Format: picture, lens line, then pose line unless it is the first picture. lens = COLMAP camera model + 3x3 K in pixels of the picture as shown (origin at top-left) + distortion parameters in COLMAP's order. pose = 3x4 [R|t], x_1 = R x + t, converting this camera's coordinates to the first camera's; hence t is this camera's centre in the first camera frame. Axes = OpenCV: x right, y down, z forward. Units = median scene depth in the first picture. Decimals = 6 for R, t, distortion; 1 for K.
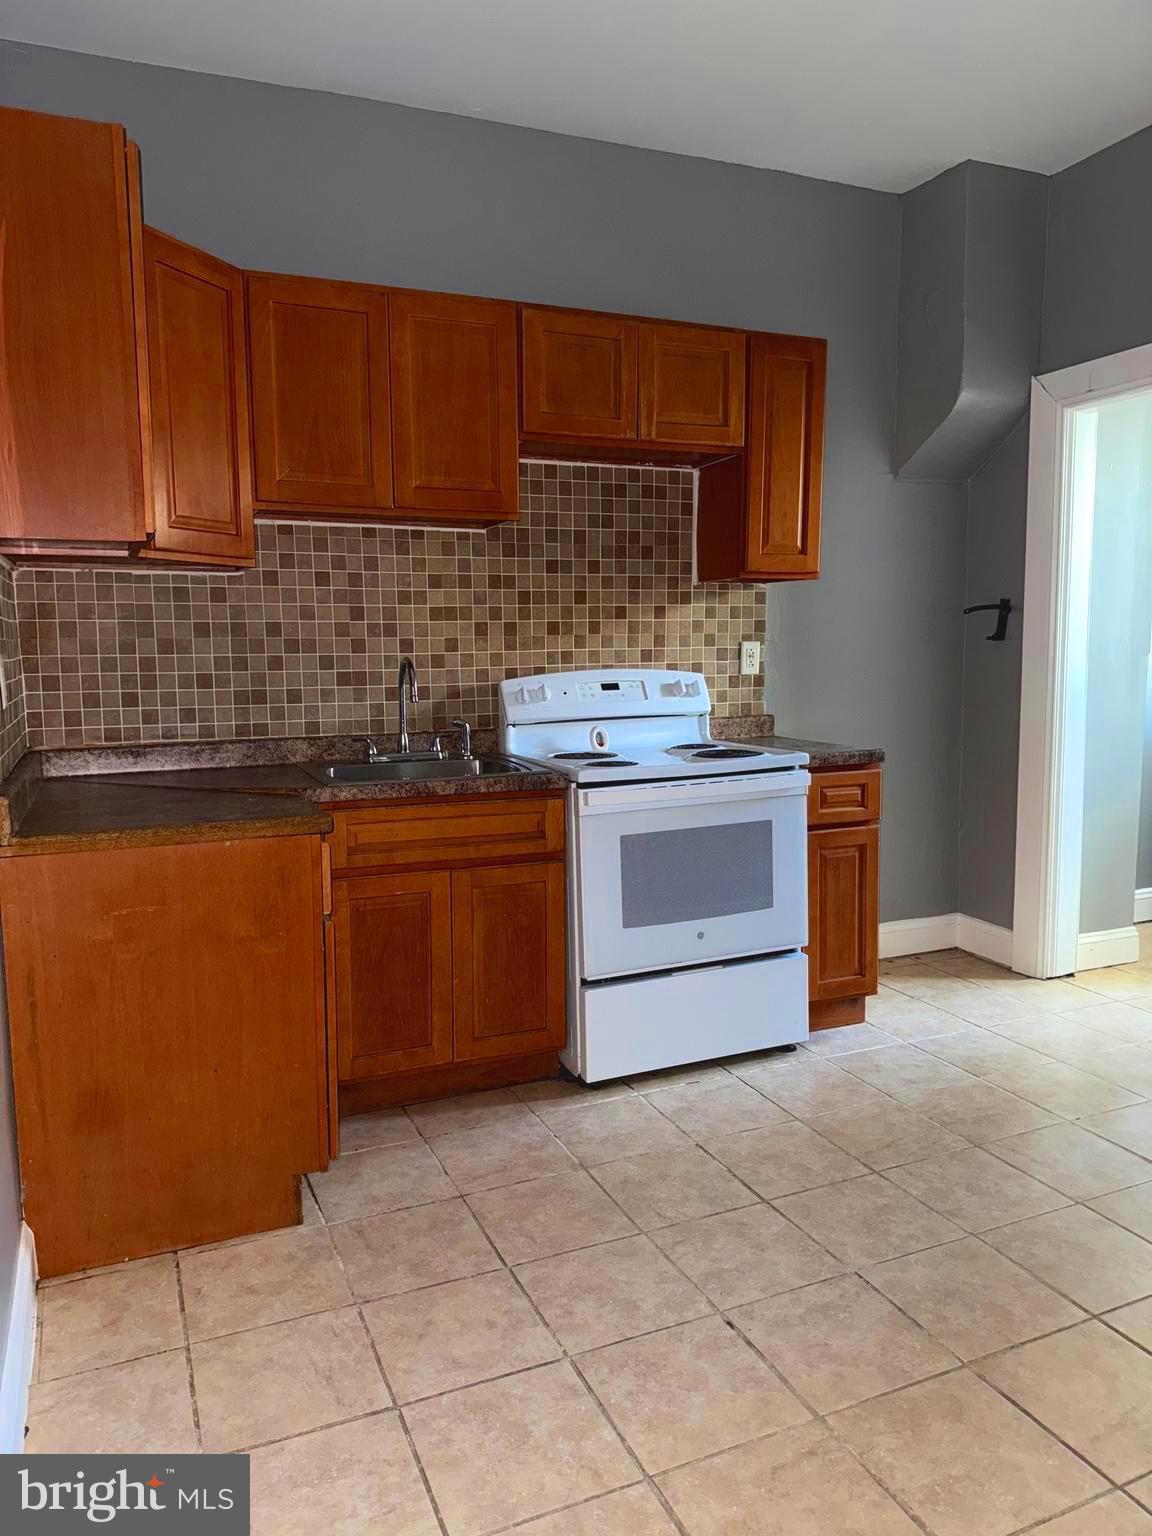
lens RADIAL K [[1096.2, 0, 576.0], [0, 1096.2, 768.0], [0, 0, 1]] dist [0.179737, -0.275841]
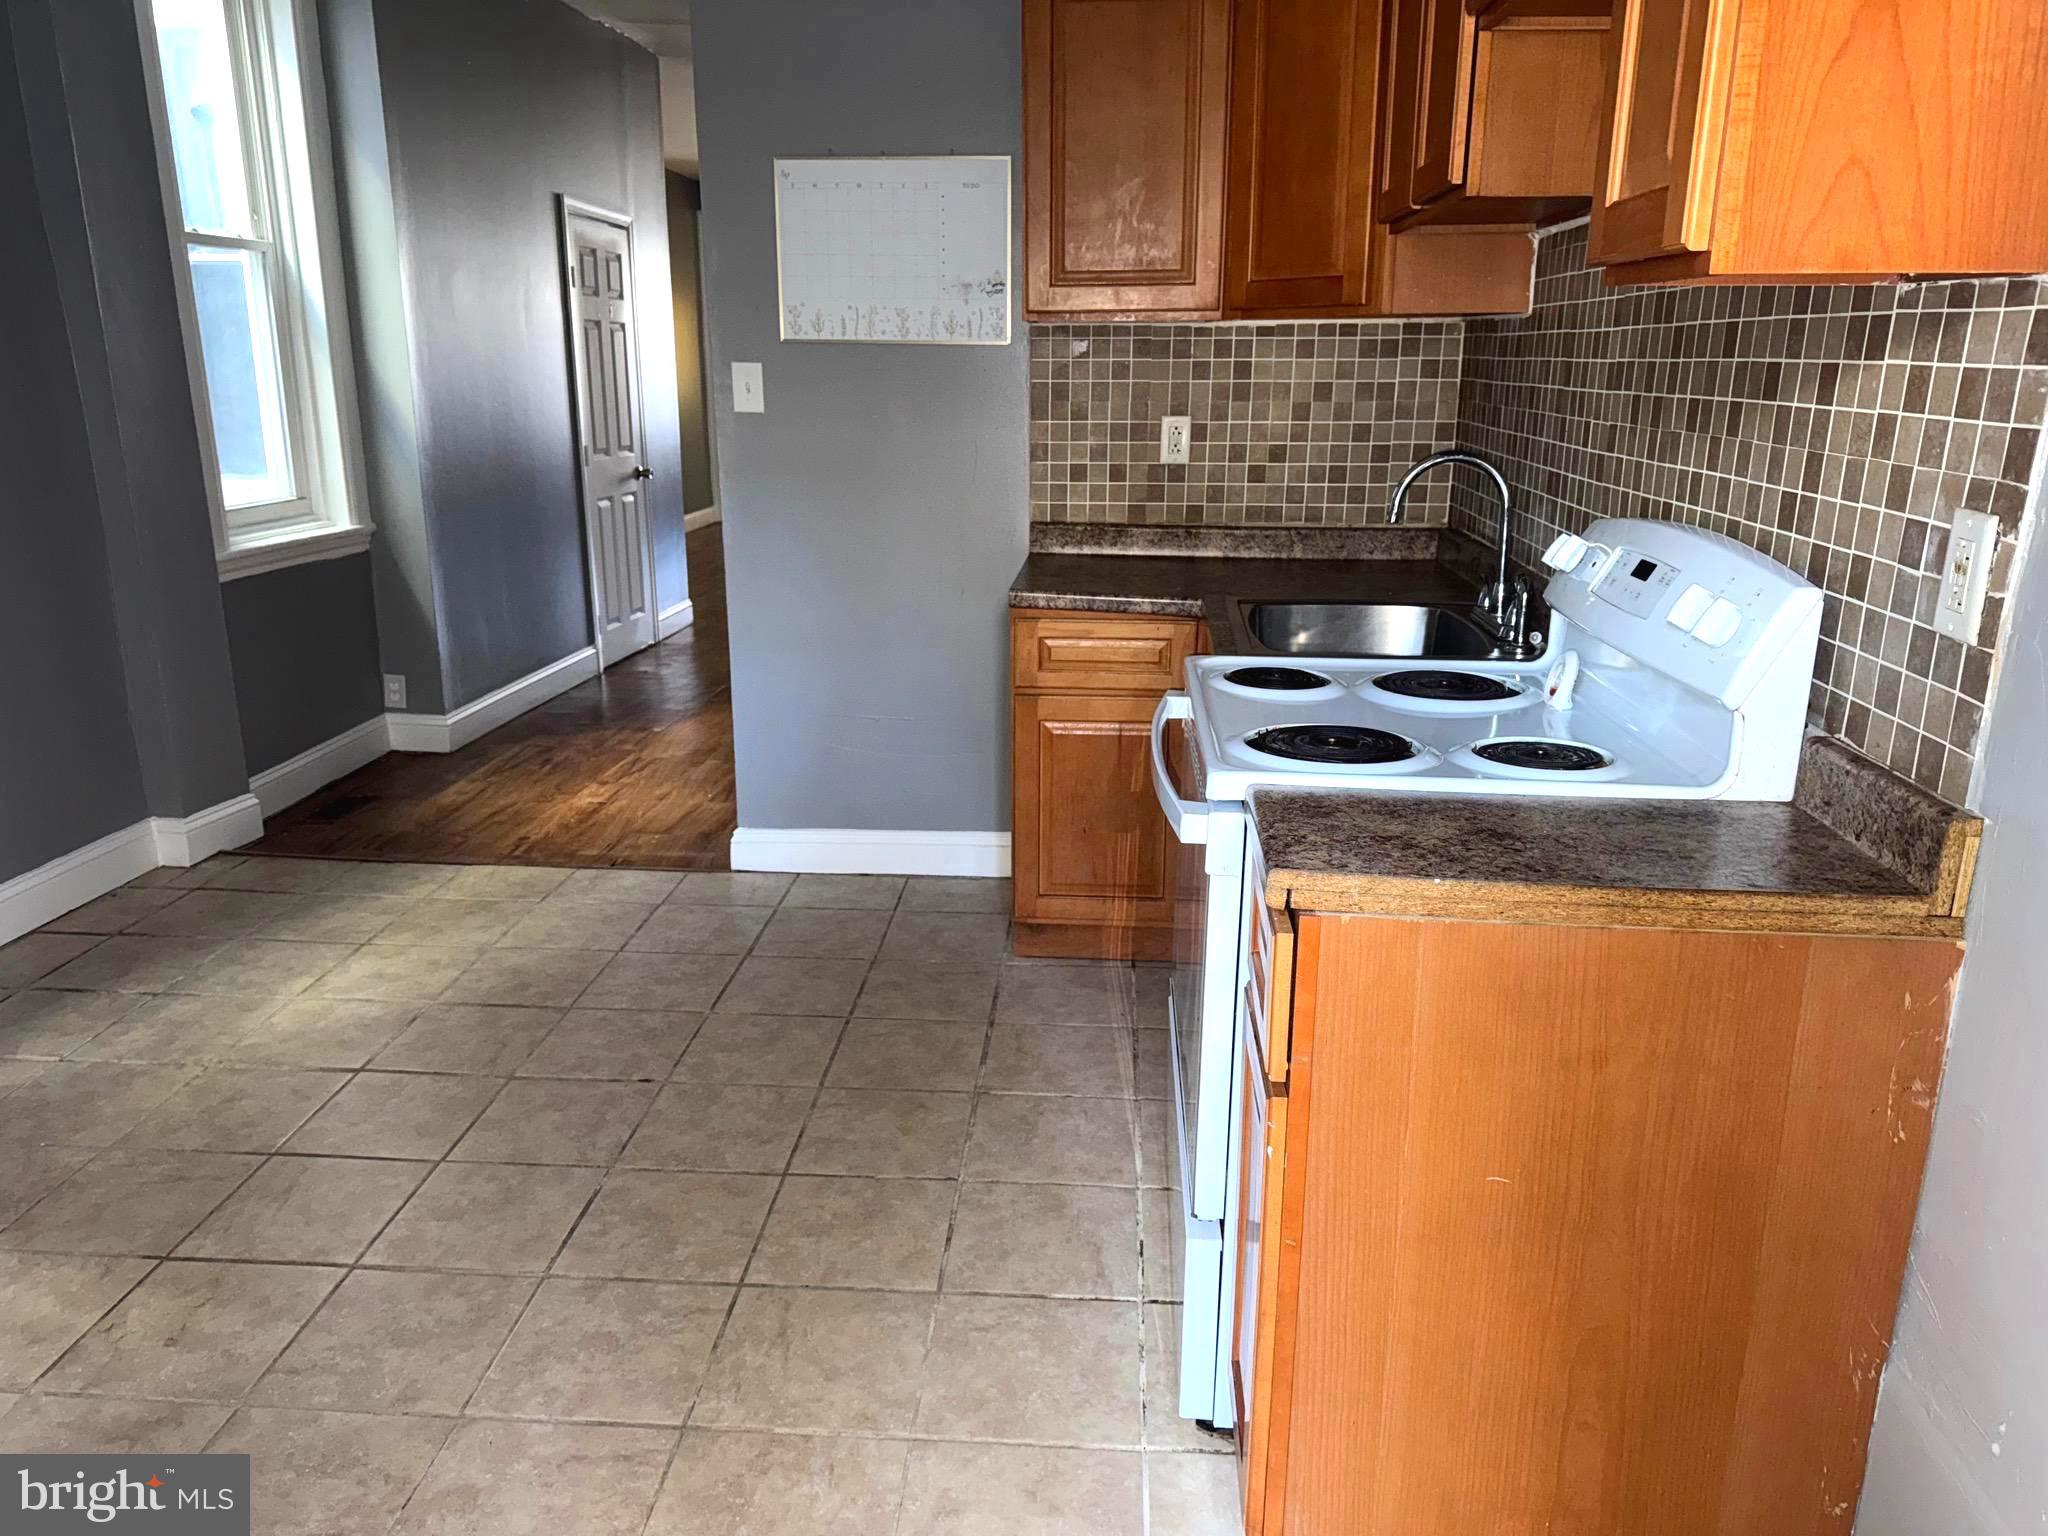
lens RADIAL K [[1461.6, 0, 1024.0], [0, 1461.6, 768.0], [0, 0, 1]] dist [0.179737, -0.275841]
pose [[-0.477287, 0.246701, -0.843407, 0.878737], [-0.100242, 0.938233, 0.331166, -0.234479], [0.873011, 0.242606, -0.423077, 1.493741]]
